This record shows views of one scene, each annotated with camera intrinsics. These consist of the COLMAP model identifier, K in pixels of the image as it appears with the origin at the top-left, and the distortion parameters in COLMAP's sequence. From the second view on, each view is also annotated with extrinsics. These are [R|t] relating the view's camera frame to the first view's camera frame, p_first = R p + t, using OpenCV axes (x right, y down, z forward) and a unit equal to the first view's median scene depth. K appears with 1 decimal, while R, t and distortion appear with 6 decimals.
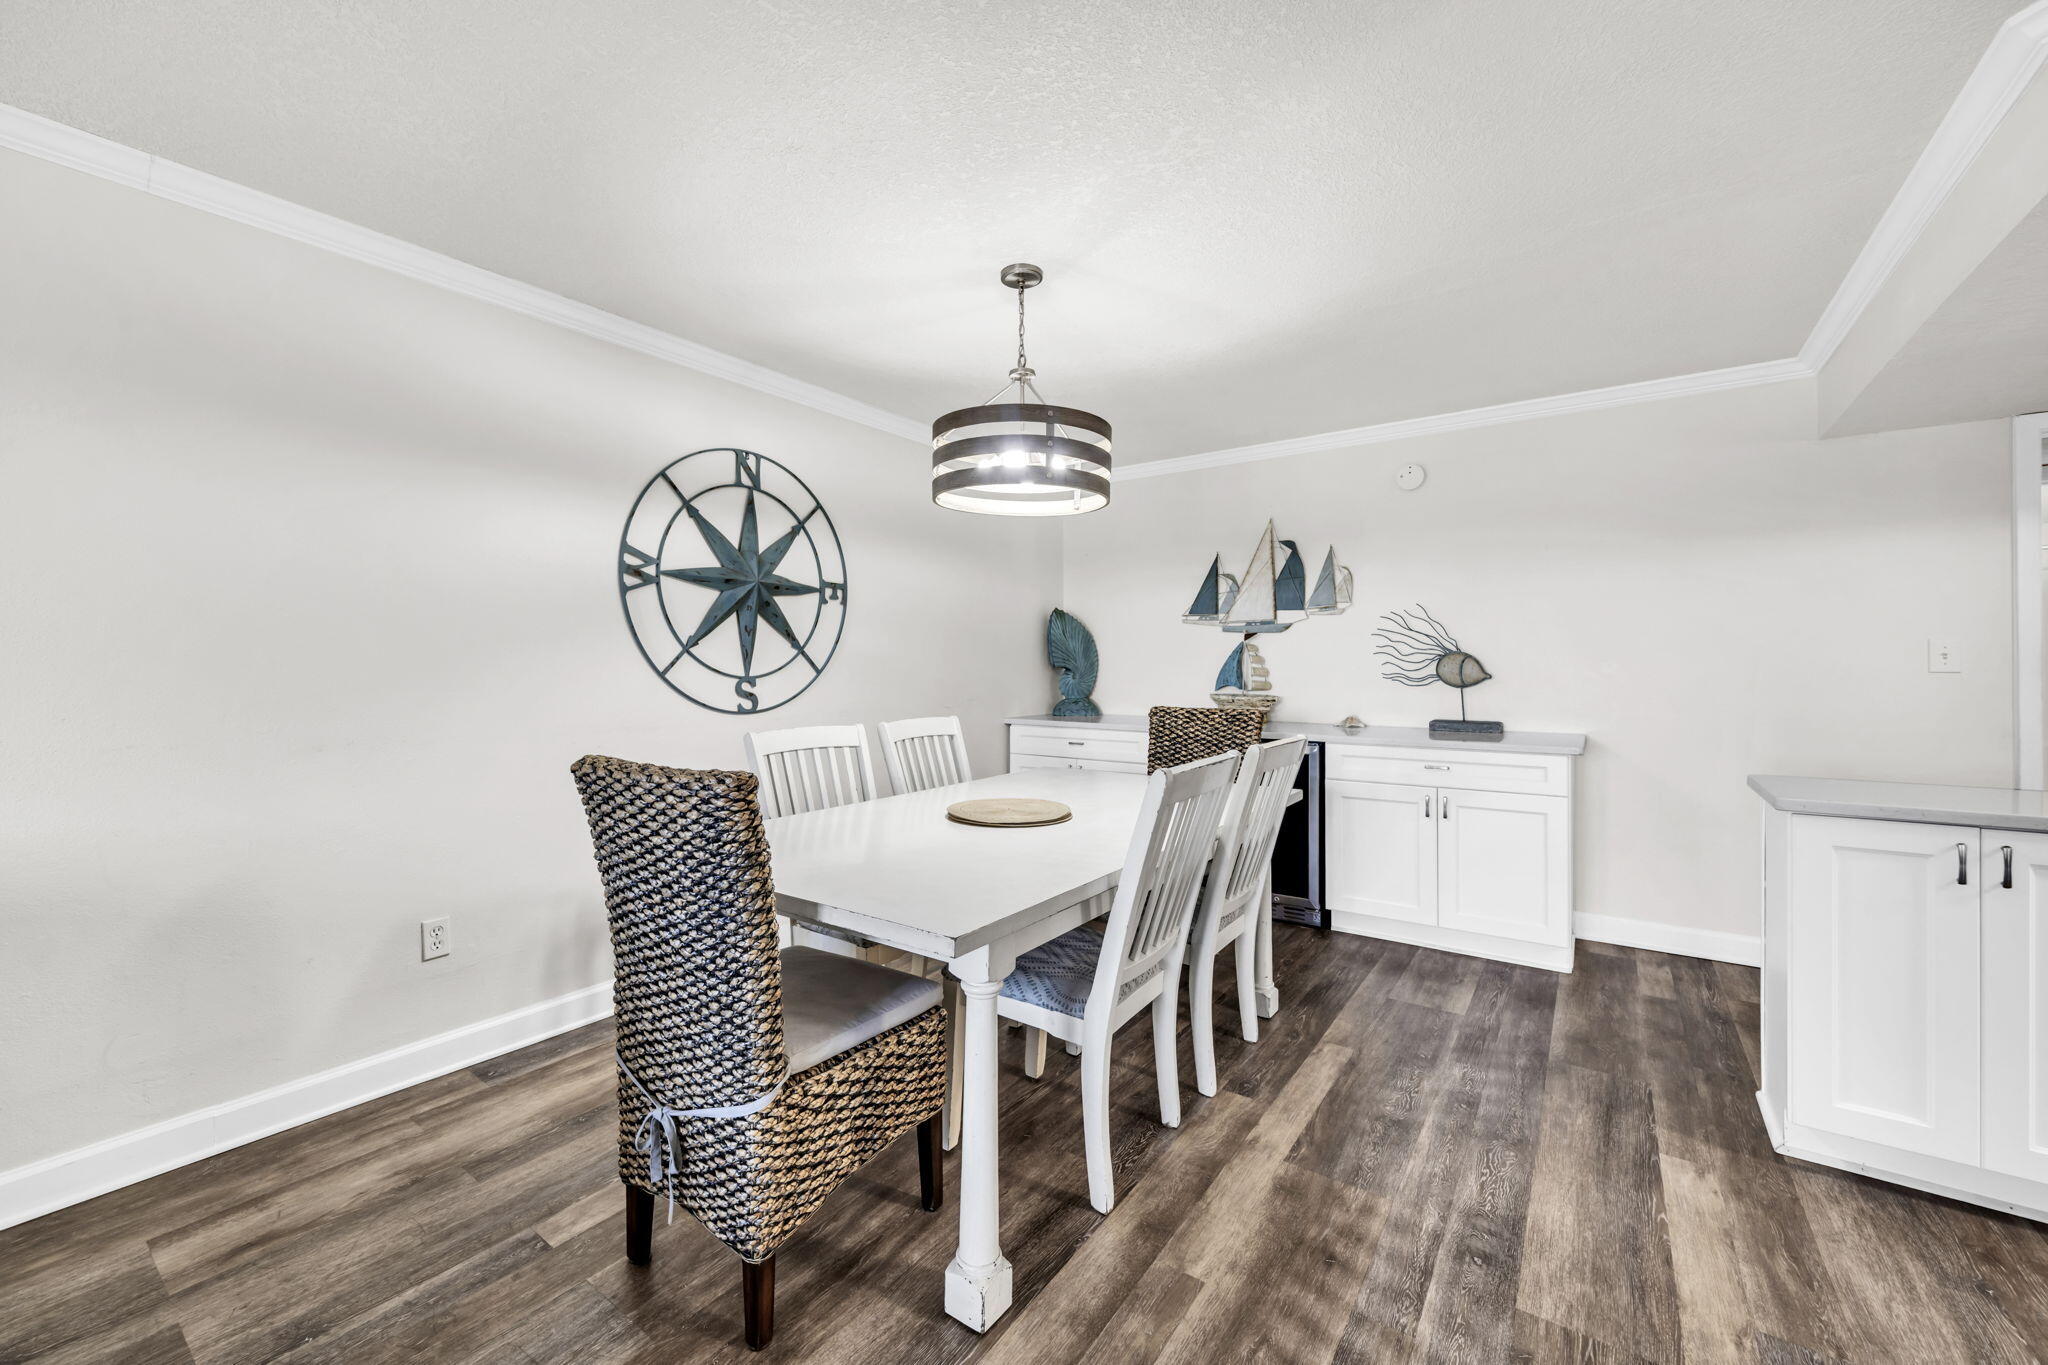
lens RADIAL K [[813.9, 0, 1005.0], [0, 813.9, 669.6], [0, 0, 1]] dist [0.000846, 0.000024]
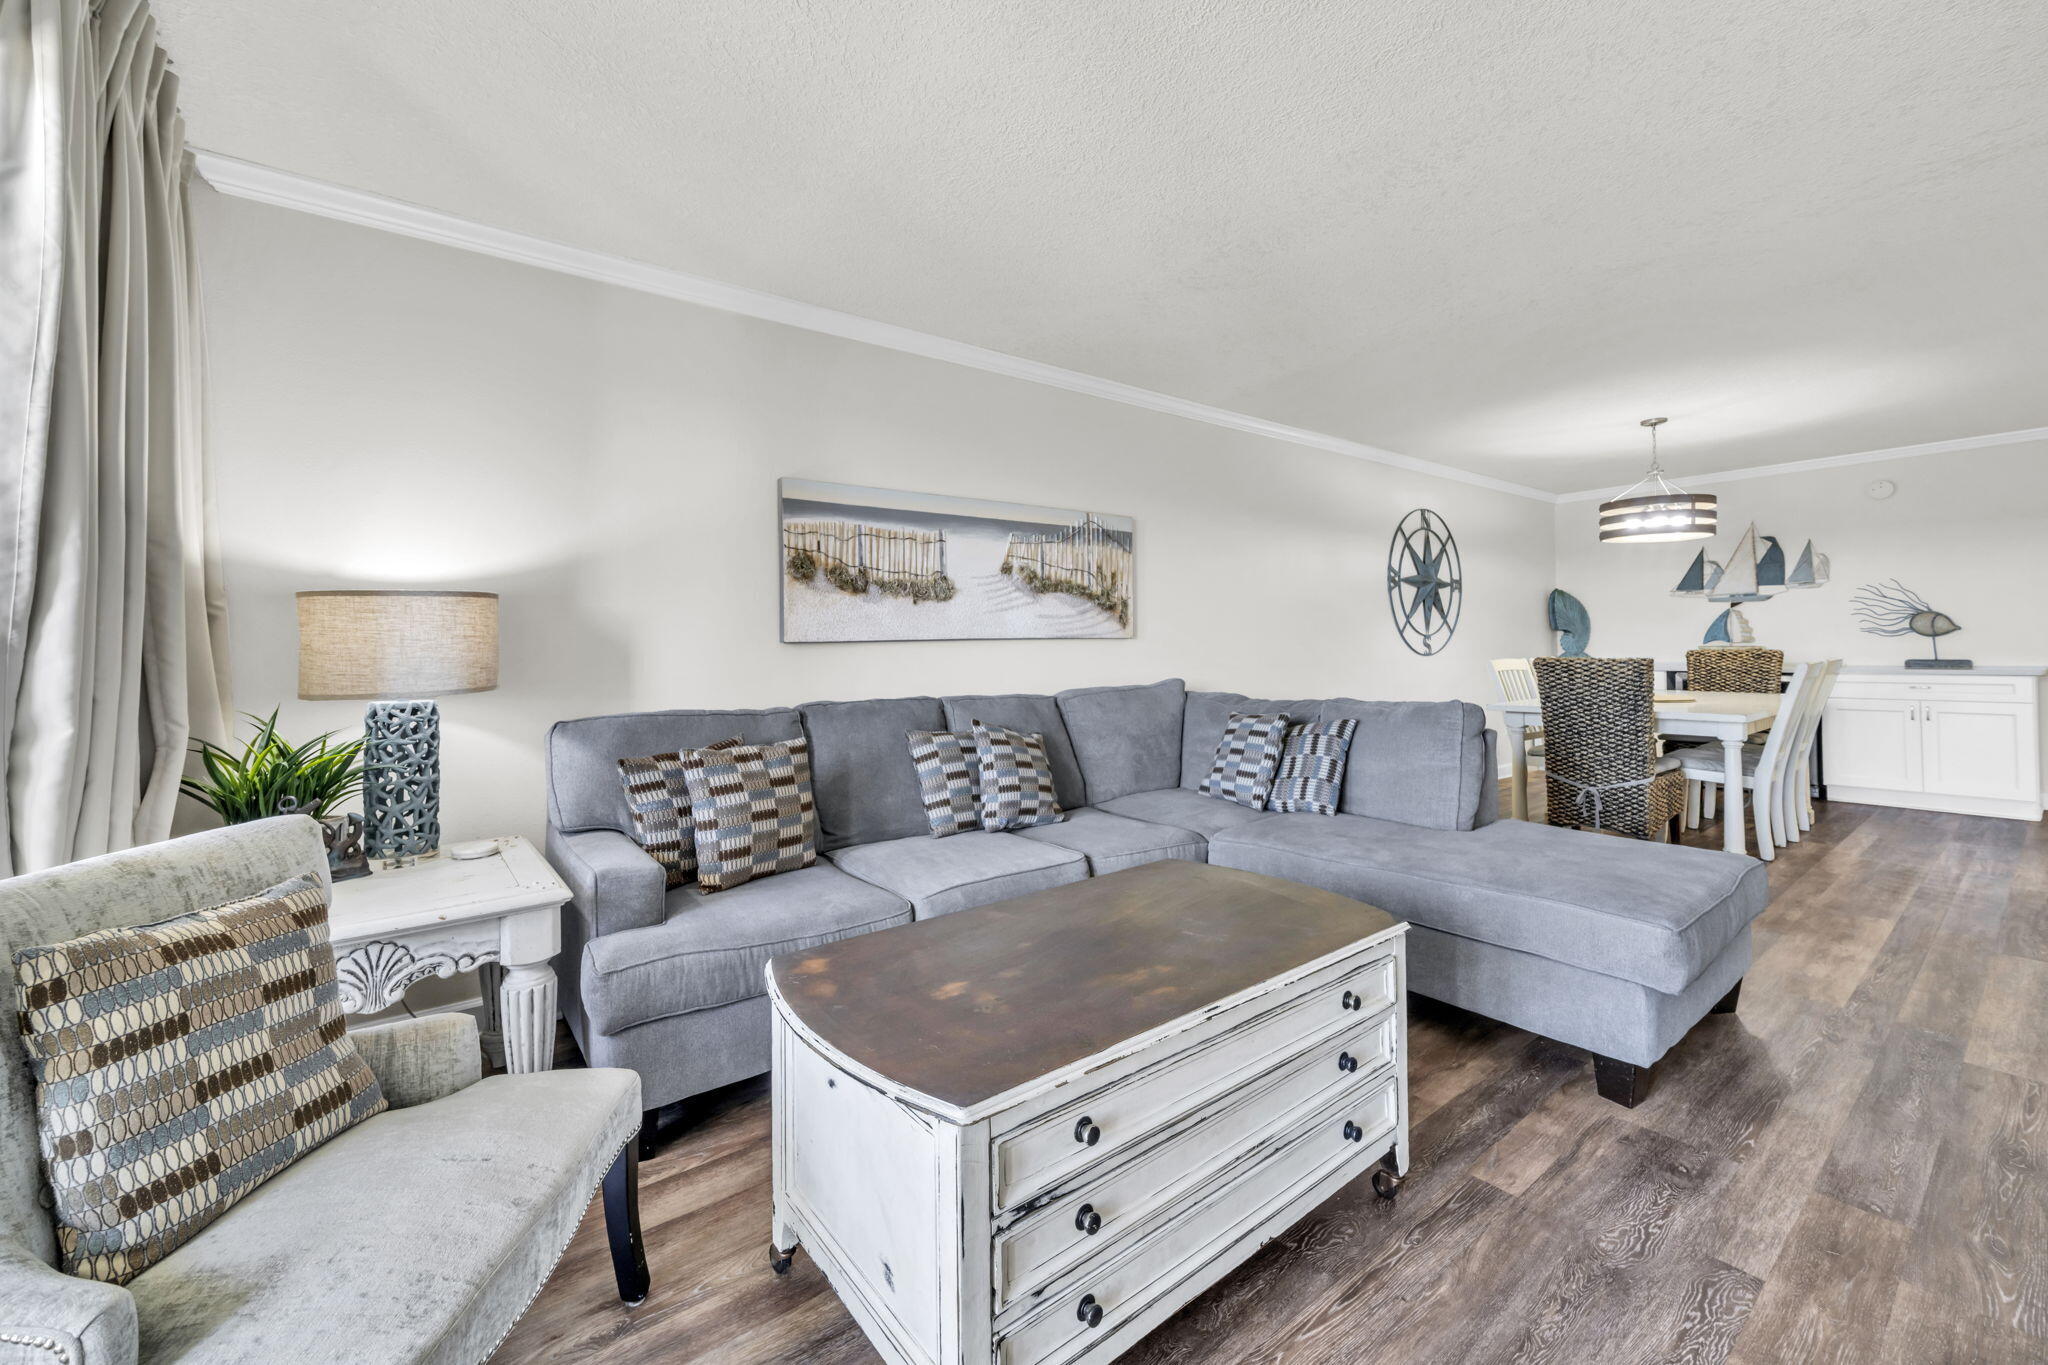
lens RADIAL K [[815.4, 0, 1012.7], [0, 815.4, 639.9], [0, 0, 1]] dist [0.001293, 0.000230]
pose [[0.958832, -0.015493, -0.283551, -0.686995], [0.012487, 0.999845, -0.012404, 0.030664], [0.283699, 0.008353, 0.958877, -0.983187]]
